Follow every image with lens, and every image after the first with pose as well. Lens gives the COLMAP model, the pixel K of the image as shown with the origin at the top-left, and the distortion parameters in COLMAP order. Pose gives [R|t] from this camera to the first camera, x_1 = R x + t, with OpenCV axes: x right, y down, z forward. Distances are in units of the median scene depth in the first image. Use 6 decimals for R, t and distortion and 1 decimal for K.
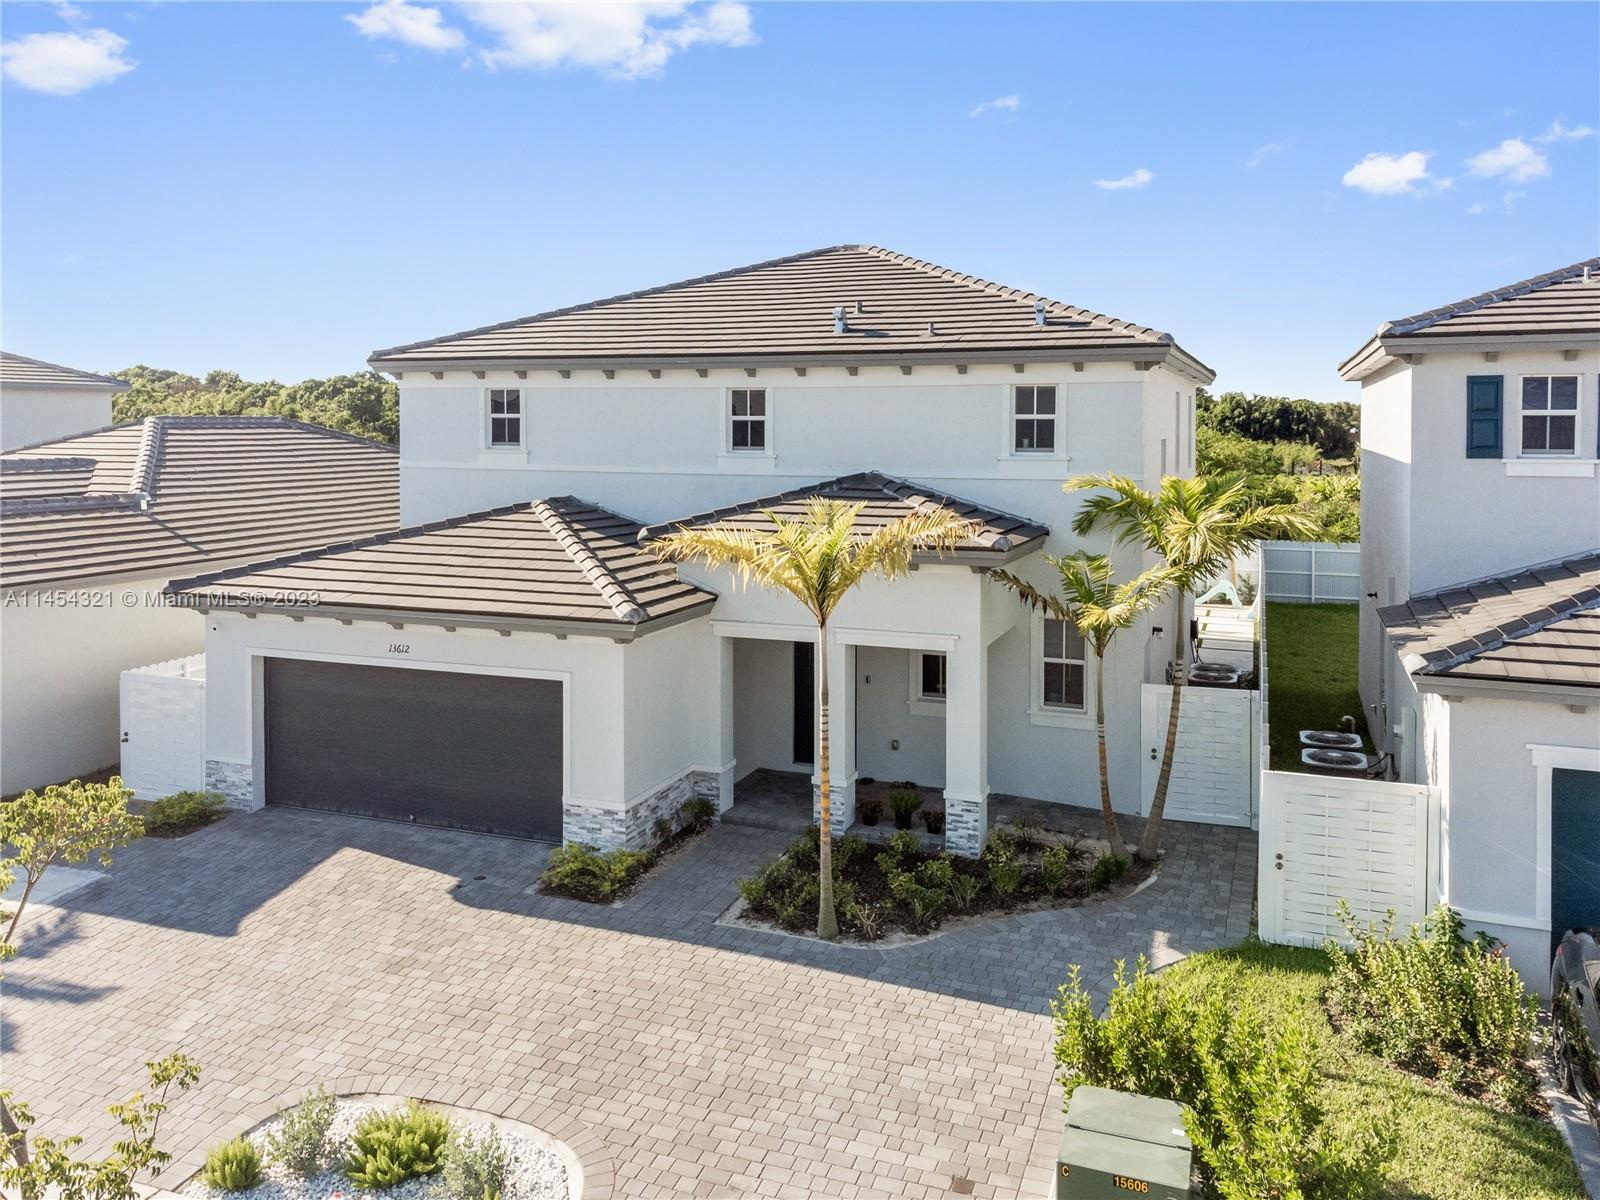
lens RADIAL K [[1260.8, 0, 821.4], [0, 1260.8, 418.0], [0, 0, 1]] dist [0.015453, -0.002760]
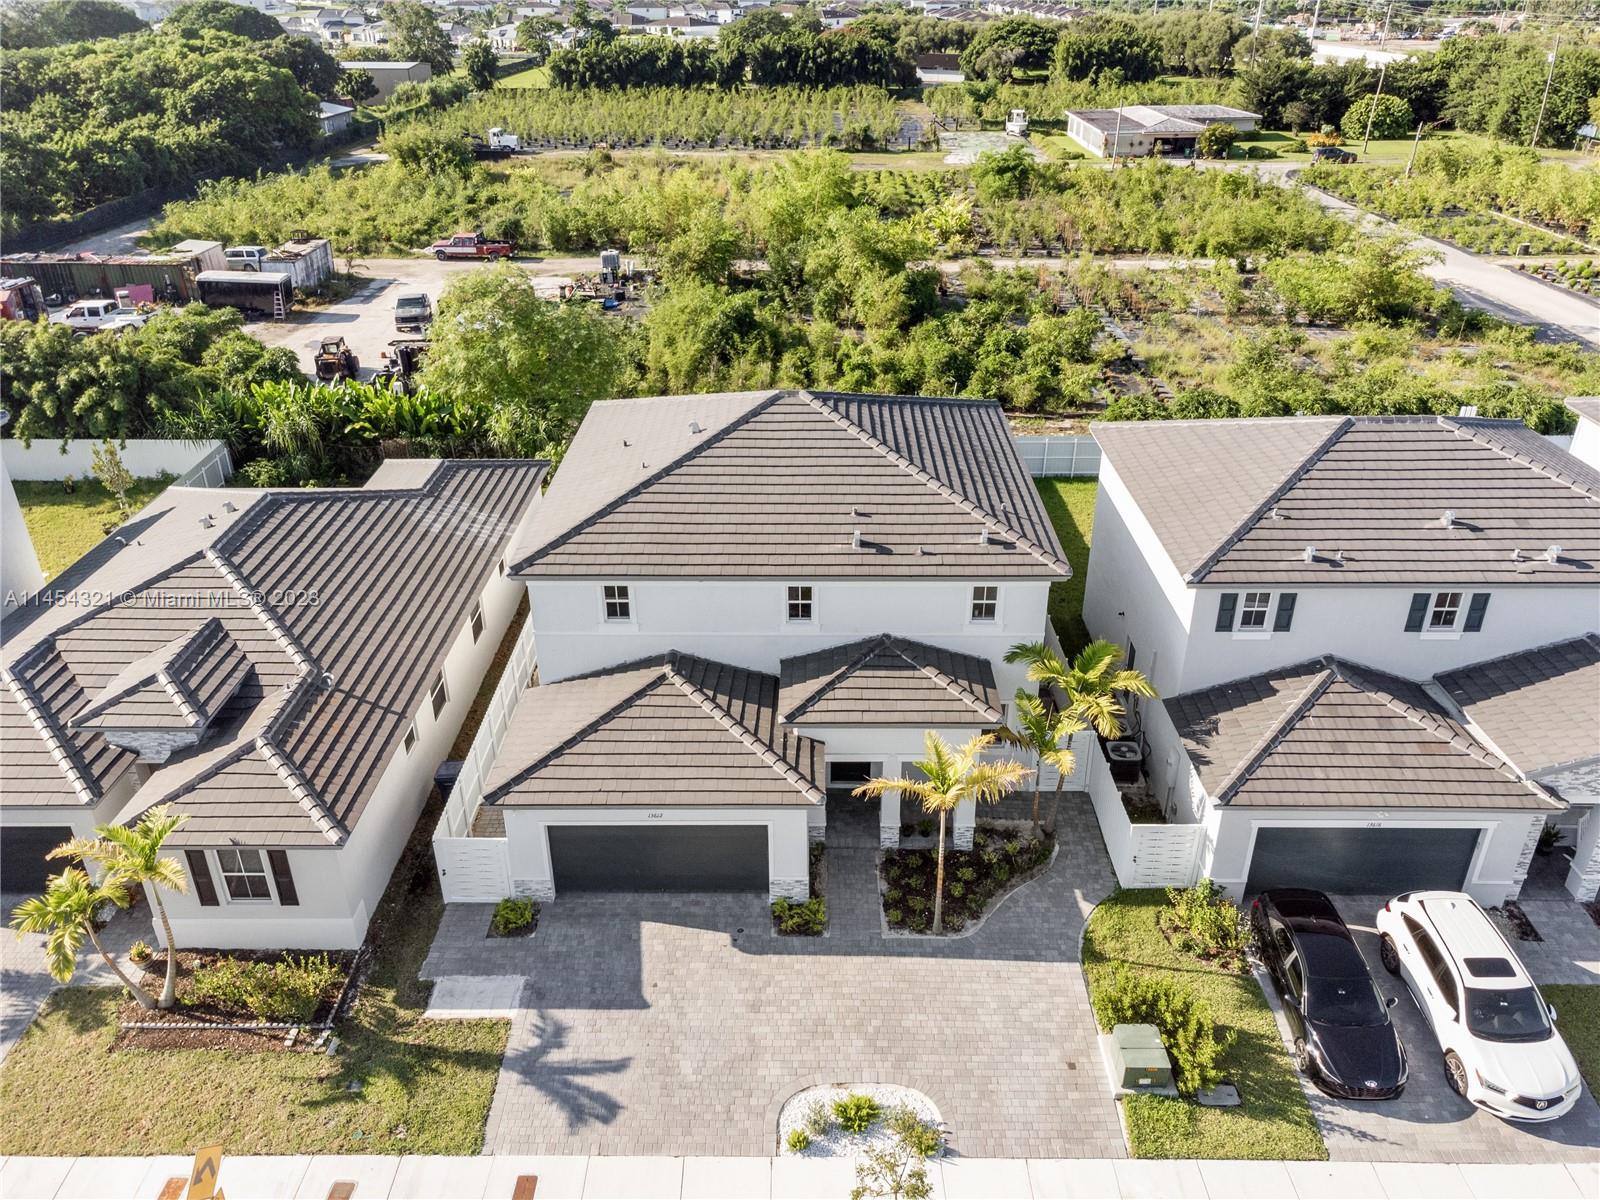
lens RADIAL K [[1216.2, 0, 830.7], [0, 1216.2, 564.8], [0, 0, 1]] dist [0.004713, 0.022285]
pose [[0.934397, -0.149448, 0.323370, -0.555558], [-0.011233, 0.894933, 0.446059, -0.787084], [-0.356057, -0.420428, 0.834544, -0.263513]]
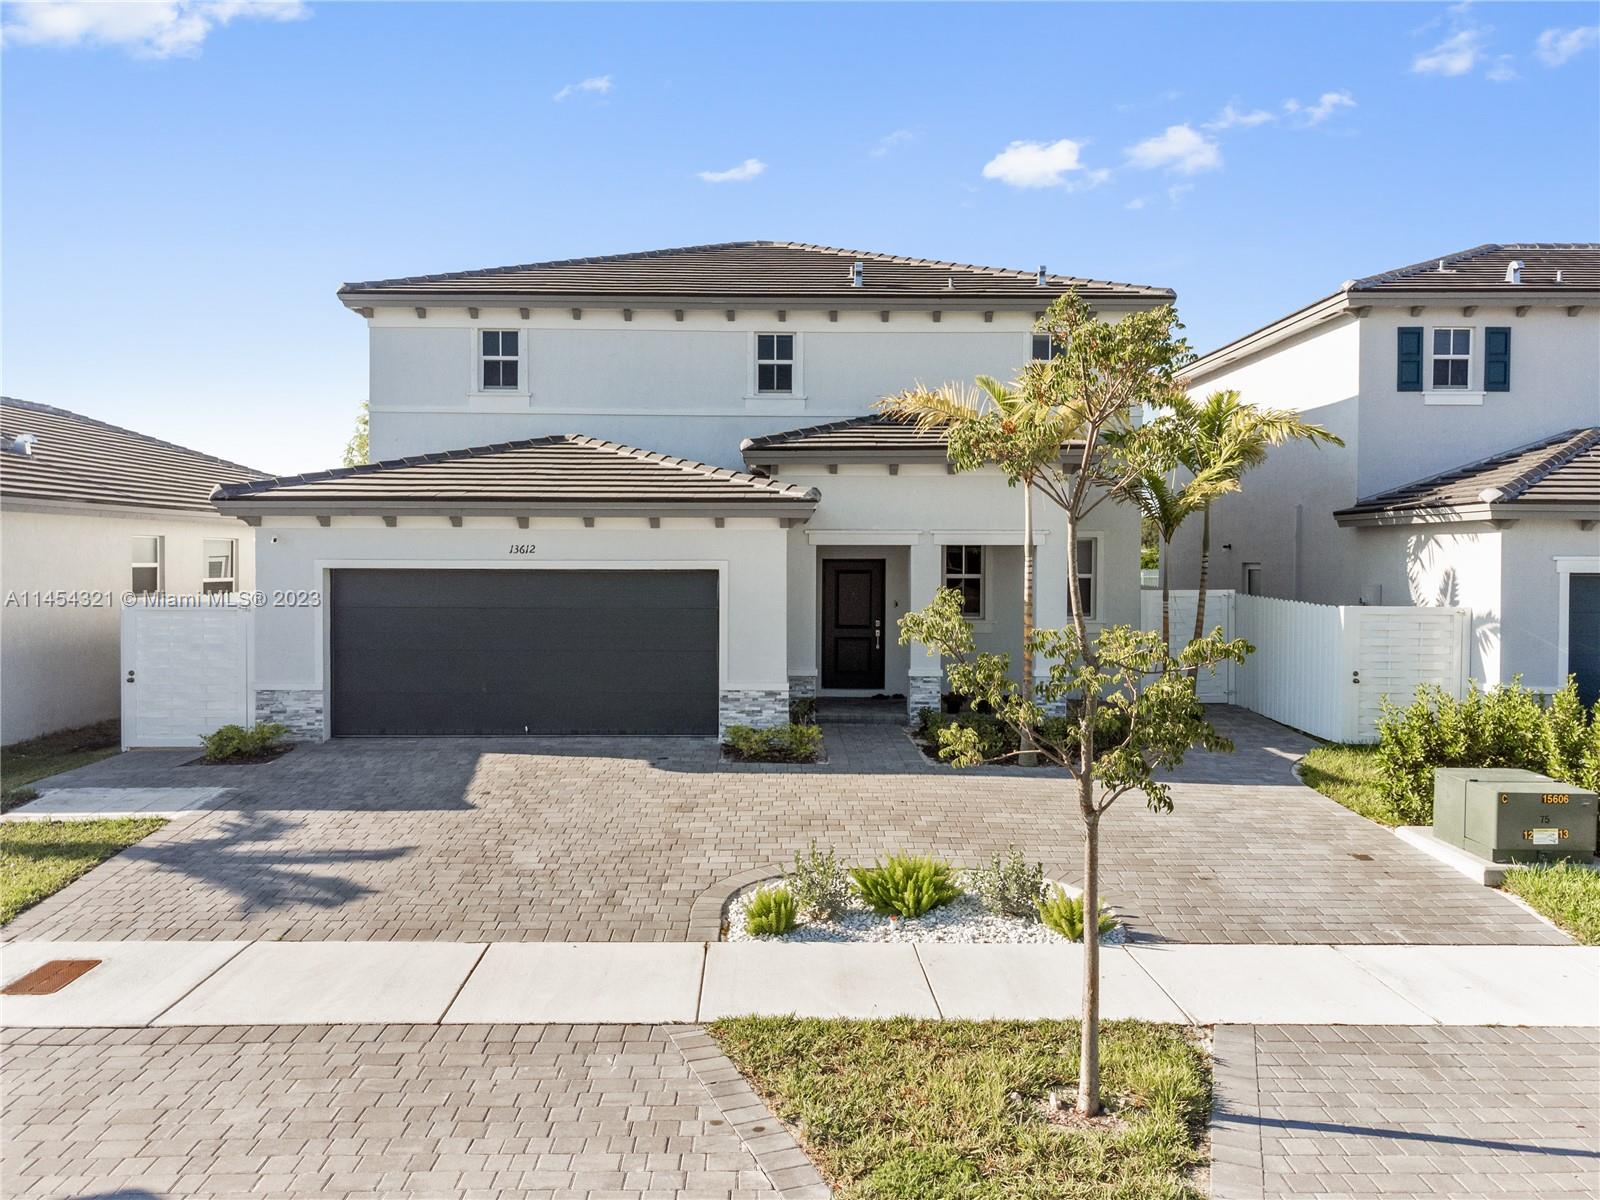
lens RADIAL K [[1216.2, 0, 814.6], [0, 1216.2, 547.7], [0, 0, 1]] dist [0.004713, 0.022285]
pose [[0.929720, 0.002617, 0.368259, -0.441625], [-0.000278, 0.999979, -0.006403, 0.177799], [-0.368268, 0.005850, 0.929701, 0.064374]]
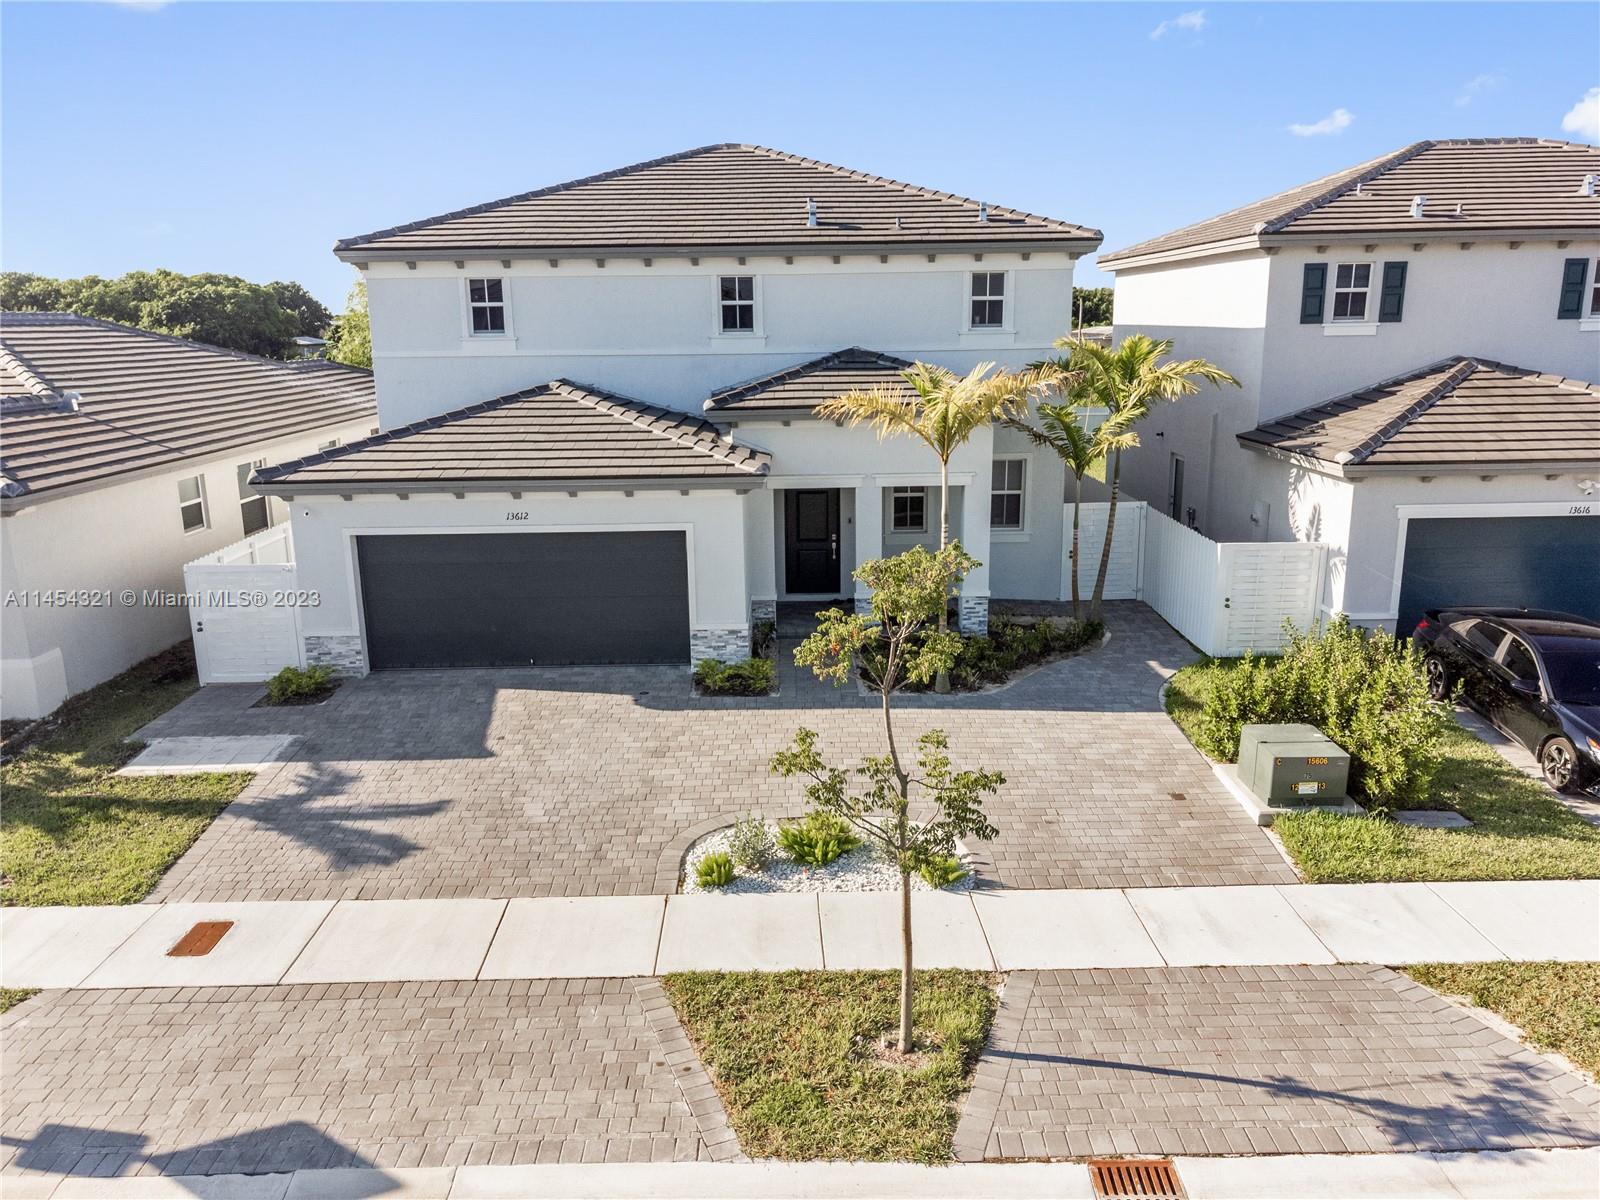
lens RADIAL K [[1216.2, 0, 826.7], [0, 1216.2, 559.3], [0, 0, 1]] dist [0.004713, 0.022285]
pose [[0.929144, -0.088370, 0.359001, -0.444513], [0.014531, 0.978993, 0.203376, 0.004770], [-0.369432, -0.183749, 0.910910, -0.084378]]
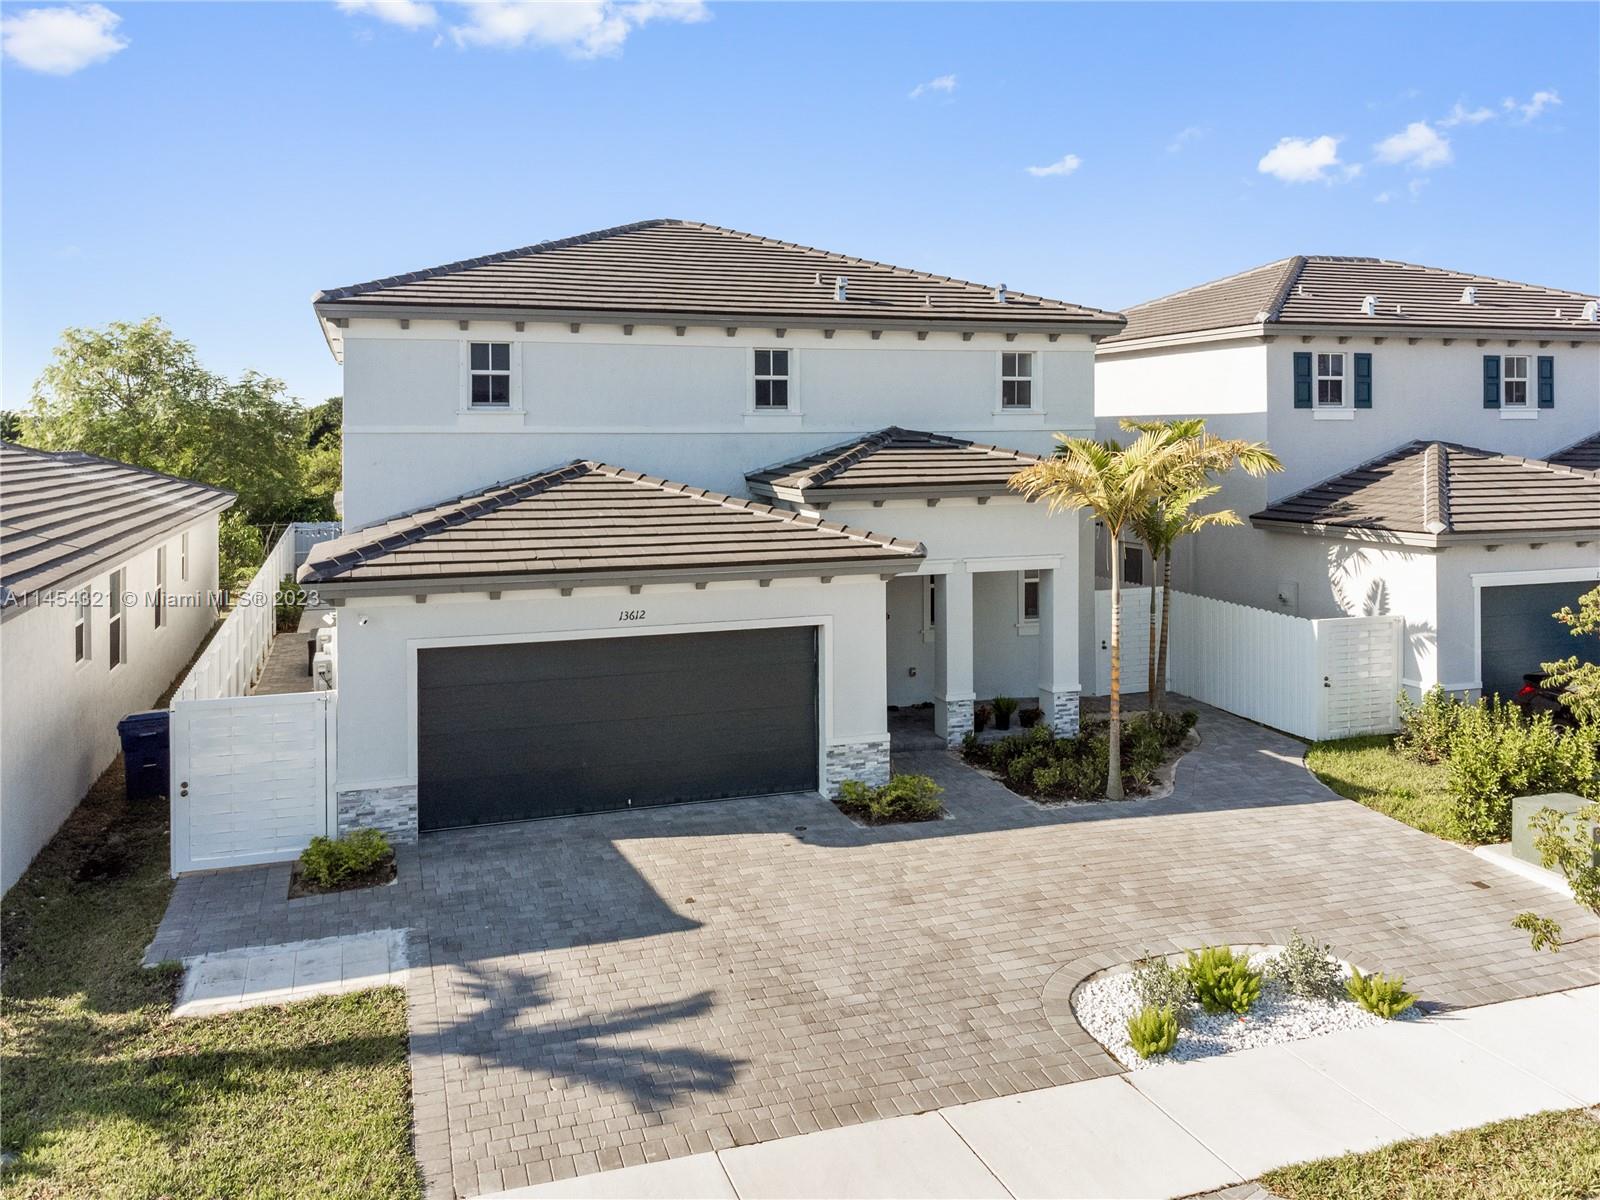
lens RADIAL K [[1260.8, 0, 813.8], [0, 1260.8, 405.6], [0, 0, 1]] dist [0.015453, -0.002760]
pose [[0.768125, 0.006632, 0.640265, -0.772703], [0.005992, 0.999828, -0.017546, 0.046174], [-0.640272, 0.017314, 0.767953, 0.205531]]
